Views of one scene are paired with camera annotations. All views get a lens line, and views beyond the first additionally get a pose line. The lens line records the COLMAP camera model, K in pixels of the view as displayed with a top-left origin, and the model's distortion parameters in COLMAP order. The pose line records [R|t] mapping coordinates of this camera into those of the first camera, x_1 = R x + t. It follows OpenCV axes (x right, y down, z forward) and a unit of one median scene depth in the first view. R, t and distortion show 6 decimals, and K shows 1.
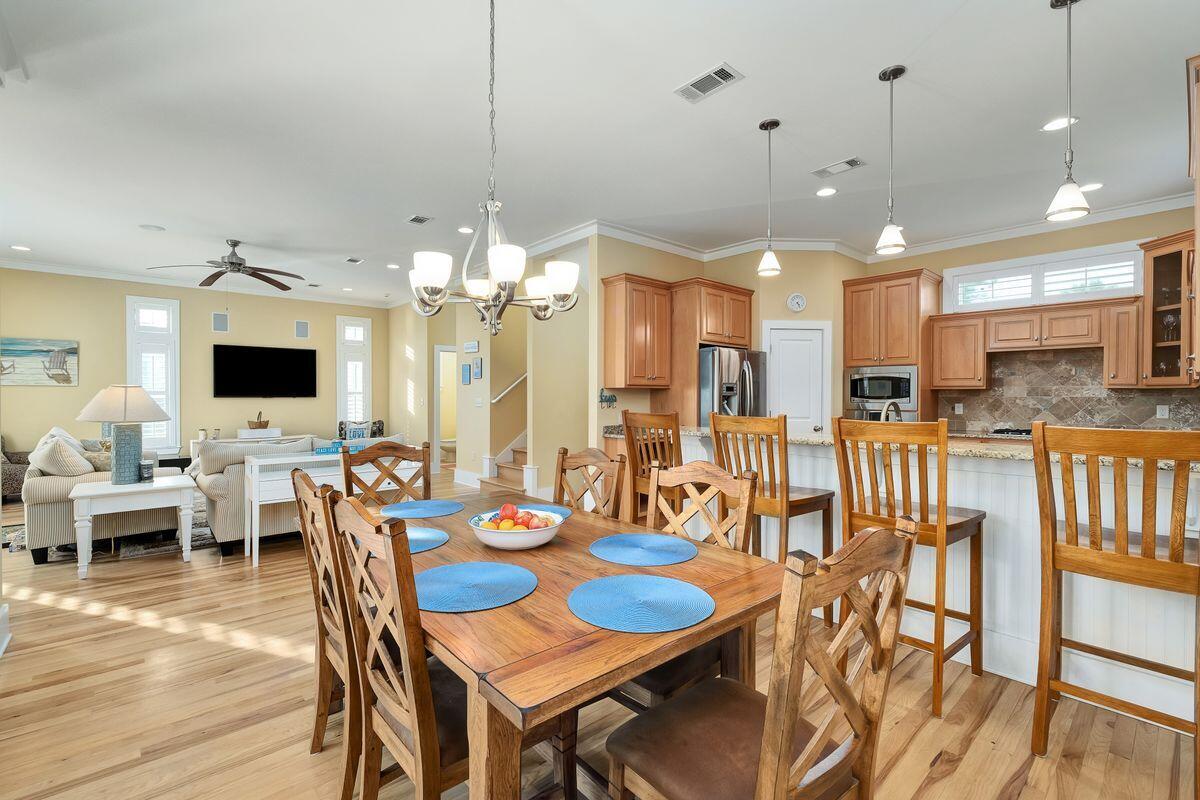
lens RADIAL K [[522.4, 0, 596.3], [0, 522.4, 400.1], [0, 0, 1]] dist [-0.017389, -0.001741]
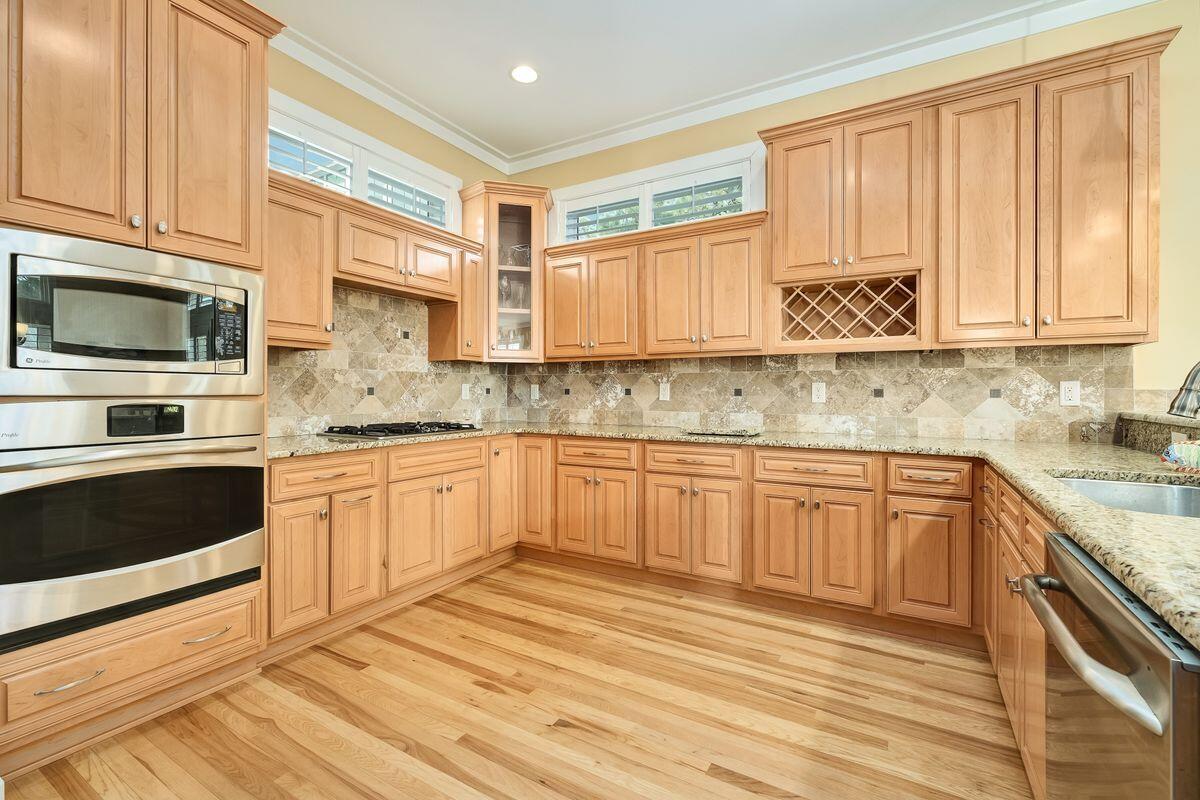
lens RADIAL K [[522.4, 0, 598.0], [0, 522.4, 394.7], [0, 0, 1]] dist [-0.017389, -0.001741]
pose [[-0.302217, -0.006647, 0.953216, 0.201641], [0.005626, 0.999946, 0.008757, 0.018682], [-0.953222, 0.008009, -0.302164, 0.918185]]
